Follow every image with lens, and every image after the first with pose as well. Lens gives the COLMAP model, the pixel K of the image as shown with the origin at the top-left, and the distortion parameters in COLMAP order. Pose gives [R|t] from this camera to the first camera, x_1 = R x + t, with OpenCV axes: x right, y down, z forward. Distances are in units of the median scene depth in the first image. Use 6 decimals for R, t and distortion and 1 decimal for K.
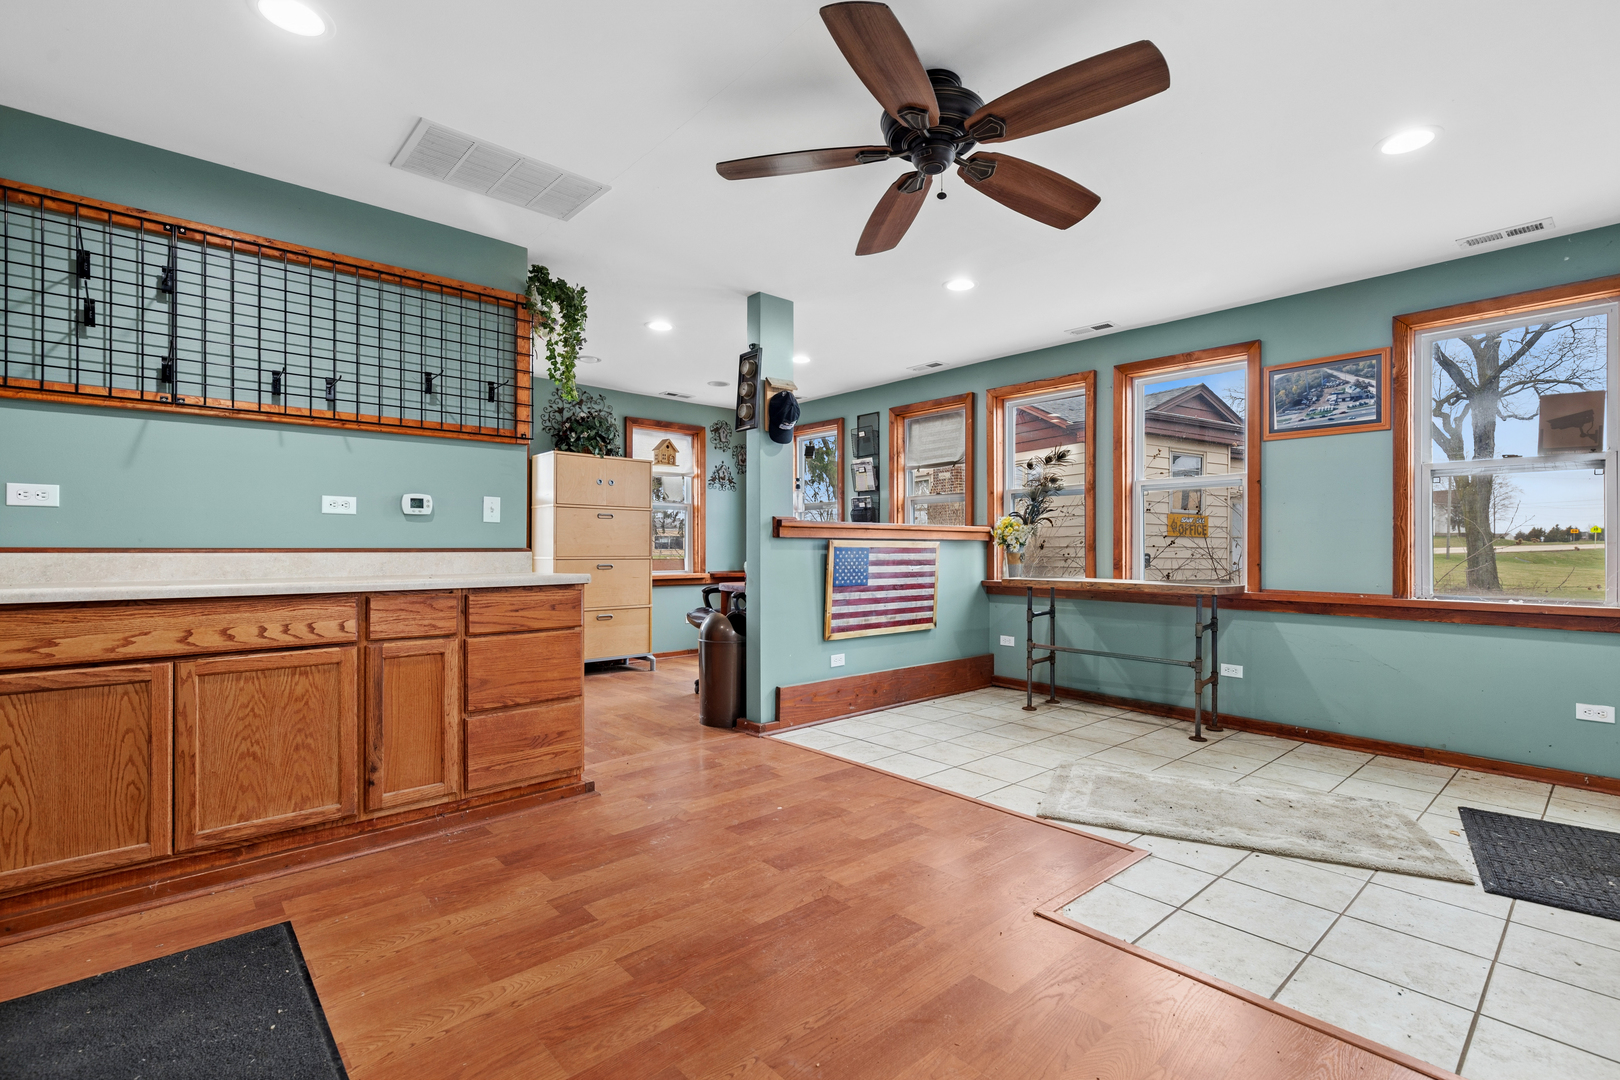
lens RADIAL K [[729.2, 0, 819.0], [0, 729.2, 542.3], [0, 0, 1]] dist [0.009633, 0.000900]
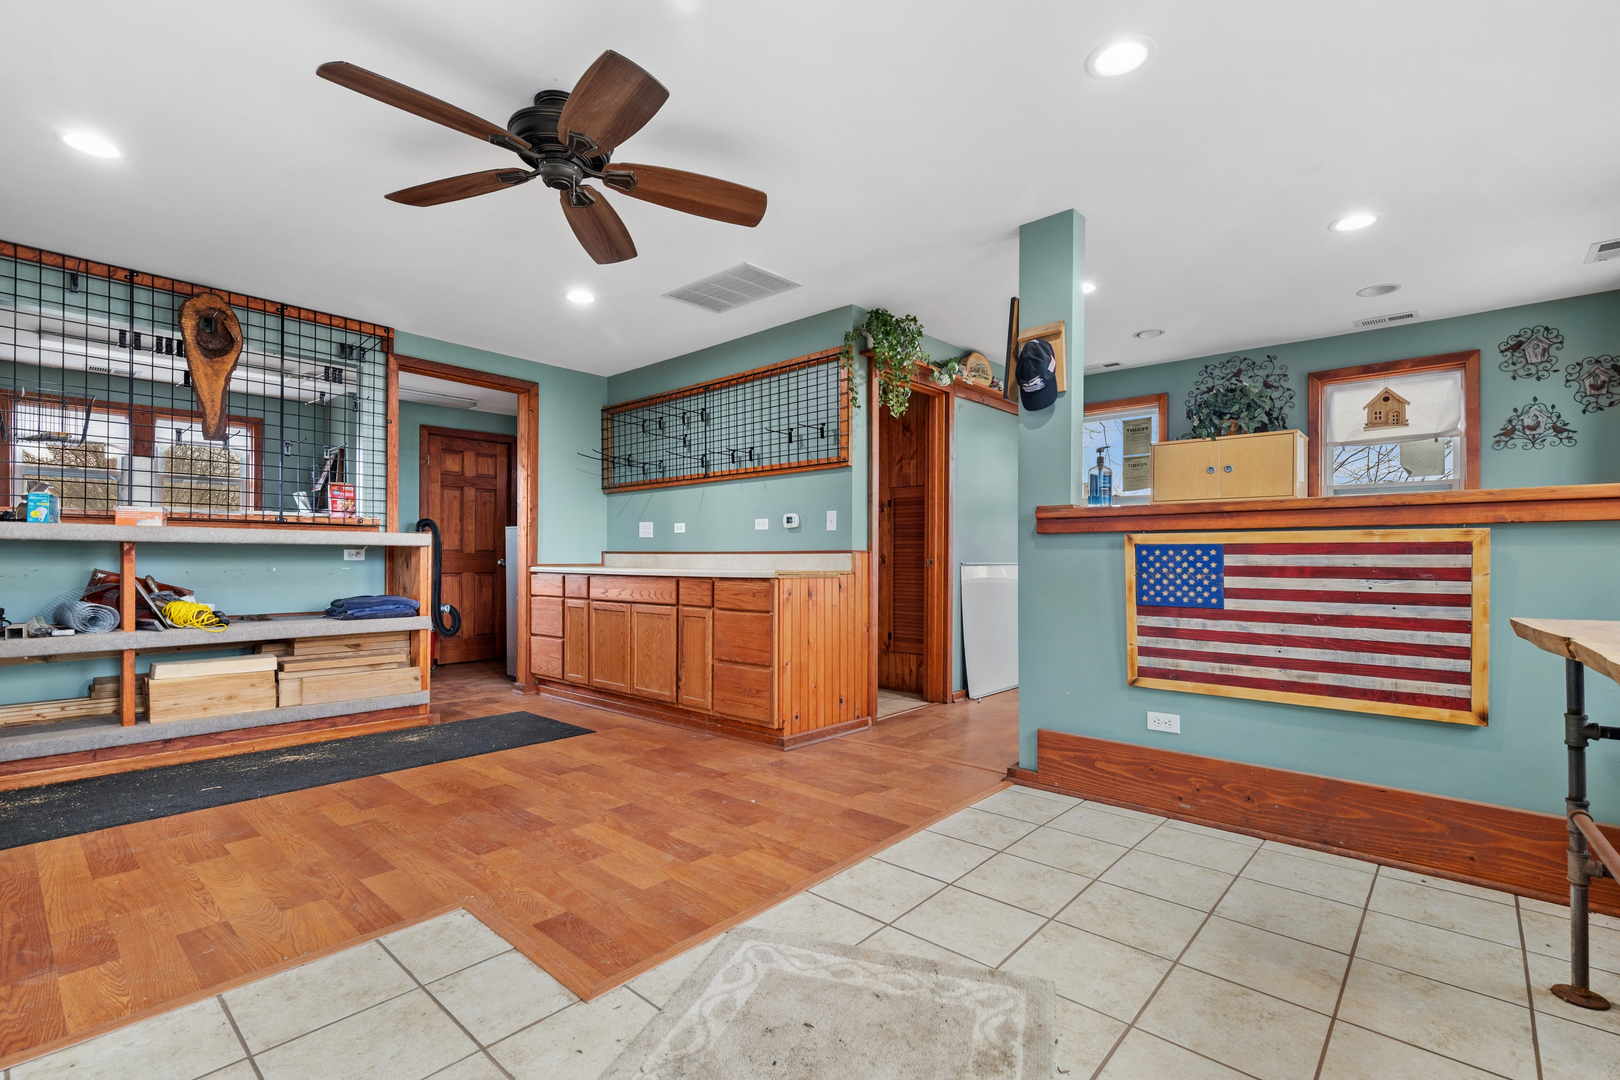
lens RADIAL K [[729.2, 0, 819.7], [0, 729.2, 555.6], [0, 0, 1]] dist [0.009633, 0.000900]
pose [[0.115178, -0.003778, -0.993338, 0.916570], [0.009045, 0.999955, -0.002755, 0.022054], [0.993304, -0.008667, 0.115207, 0.919024]]
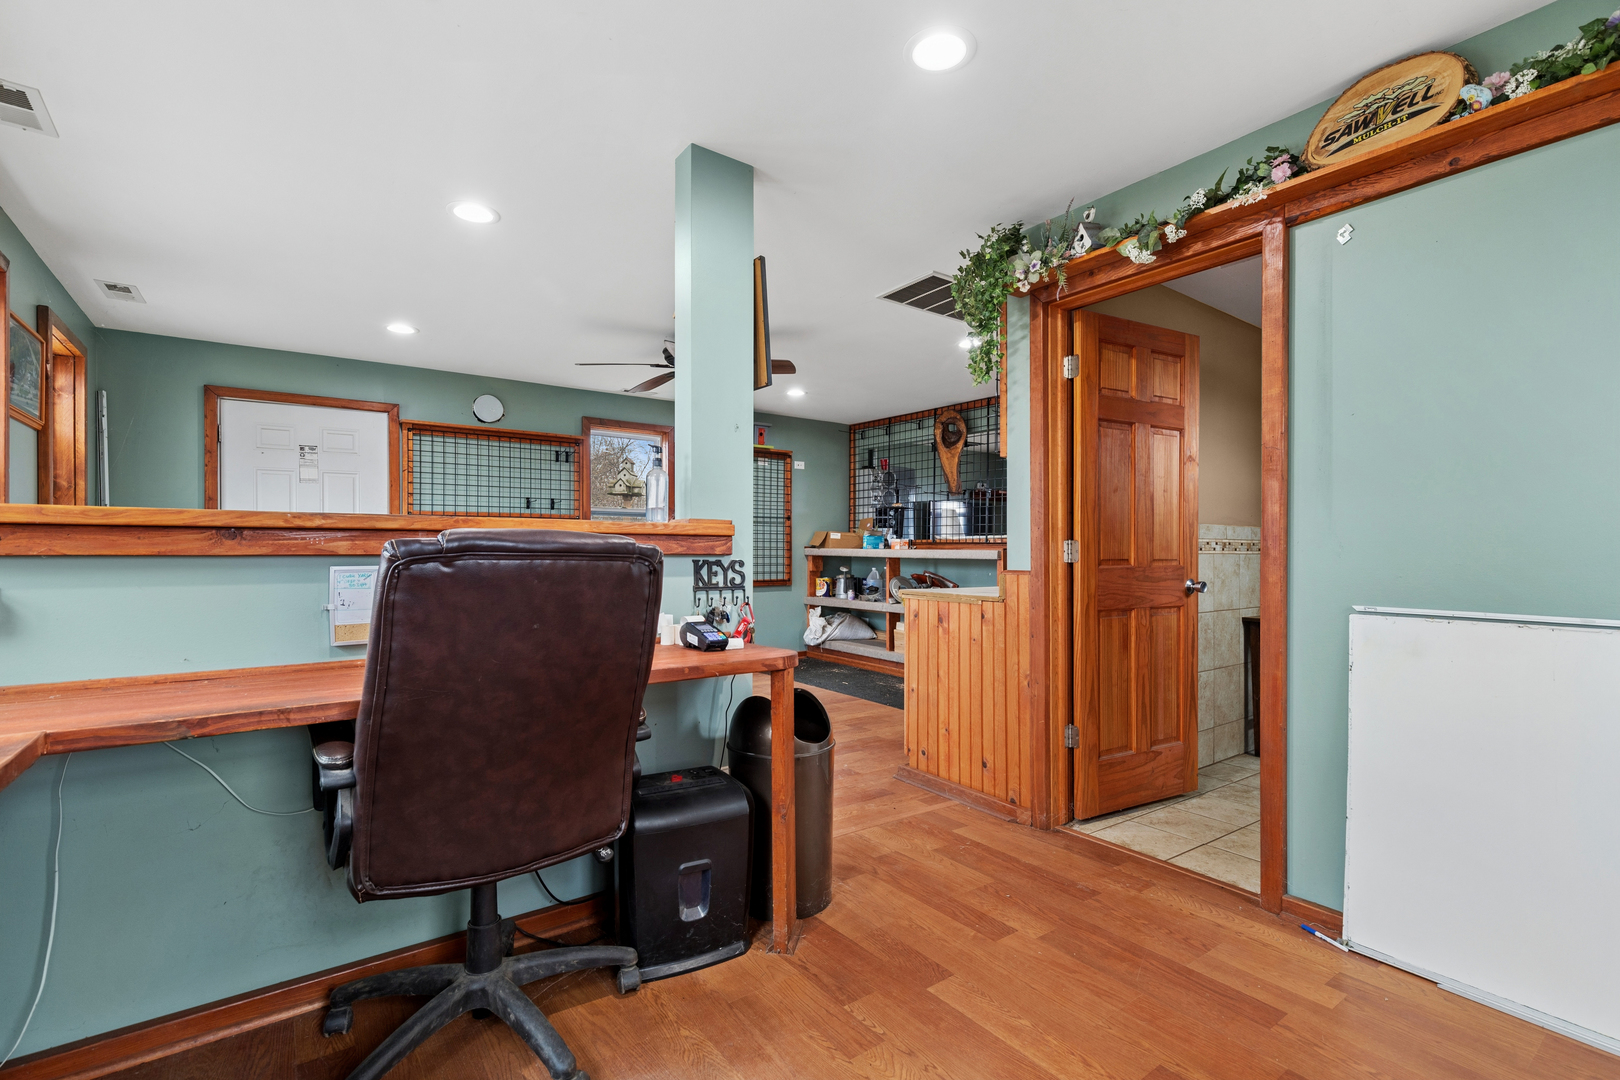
lens RADIAL K [[729.2, 0, 811.5], [0, 729.2, 548.0], [0, 0, 1]] dist [0.009633, 0.000900]
pose [[-0.994824, -0.000010, 0.101610, -0.287866], [-0.001566, 0.999883, -0.015229, -0.006039], [-0.101598, -0.015310, -0.994708, 2.186889]]
